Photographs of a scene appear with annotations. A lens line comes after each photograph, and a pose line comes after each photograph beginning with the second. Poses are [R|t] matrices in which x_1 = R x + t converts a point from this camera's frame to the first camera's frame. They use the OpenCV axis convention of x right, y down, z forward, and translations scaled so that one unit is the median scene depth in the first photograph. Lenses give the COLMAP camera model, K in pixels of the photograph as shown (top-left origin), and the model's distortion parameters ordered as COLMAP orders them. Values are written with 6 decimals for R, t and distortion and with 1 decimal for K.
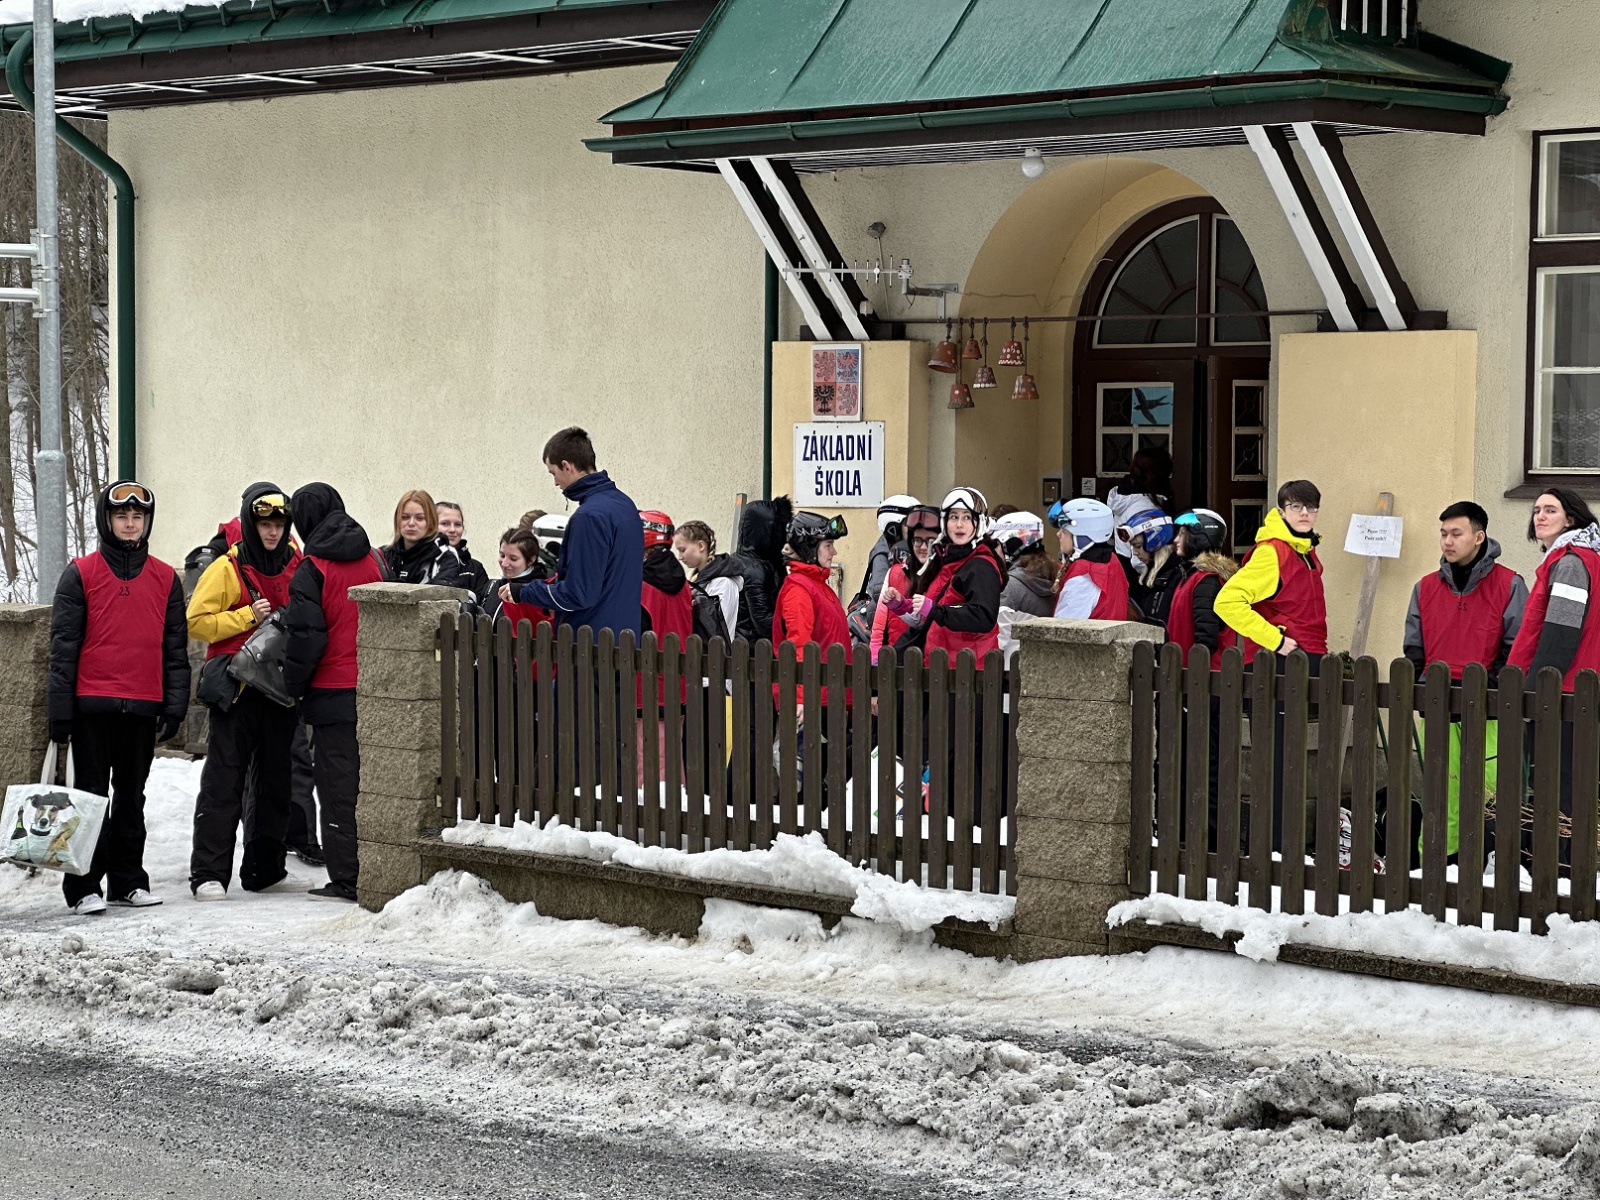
lens RADIAL K [[3567.7, 0, 807.7], [0, 3567.7, 603.9], [0, 0, 1]] dist [-0.062678, 3.083737]
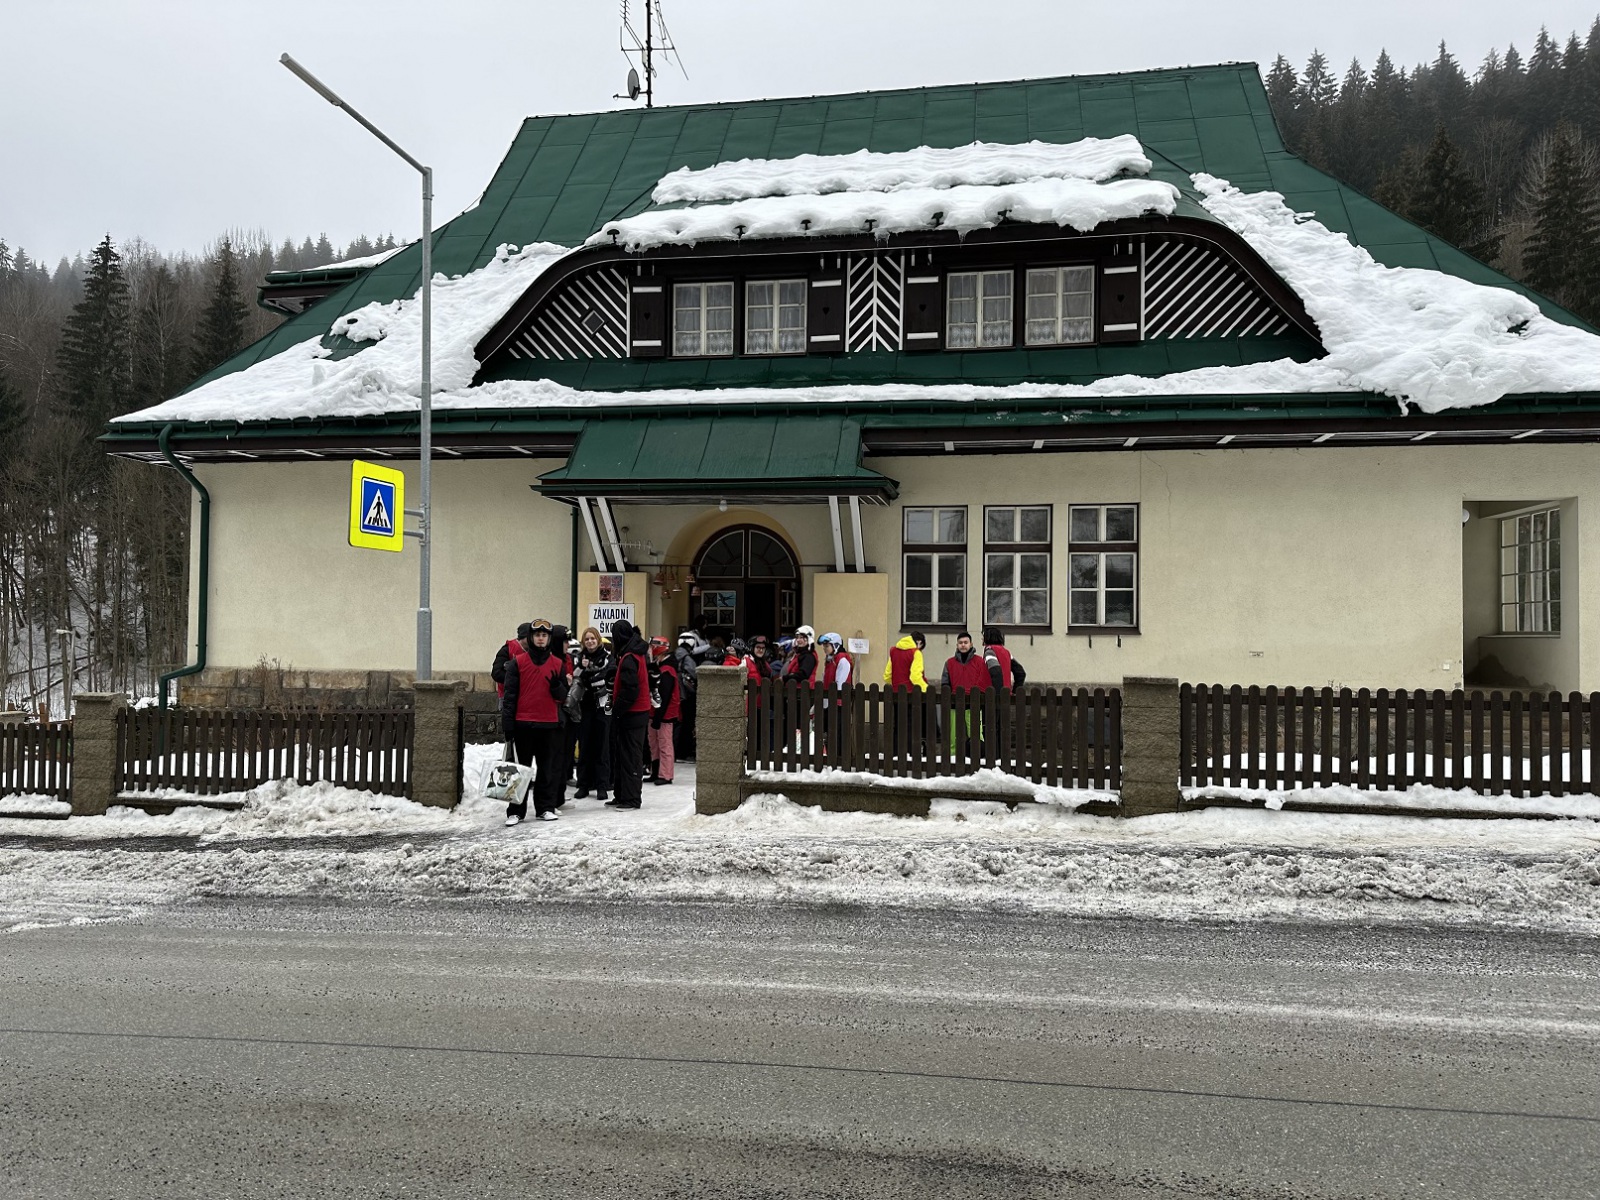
lens RADIAL K [[1097.1, 0, 796.9], [0, 1097.1, 610.0], [0, 0, 1]] dist [0.149257, -0.256871]
pose [[0.852301, 0.013021, 0.522889, -0.491643], [0.017662, 0.998404, -0.053650, -0.002860], [-0.522753, 0.054962, 0.850711, 0.437948]]
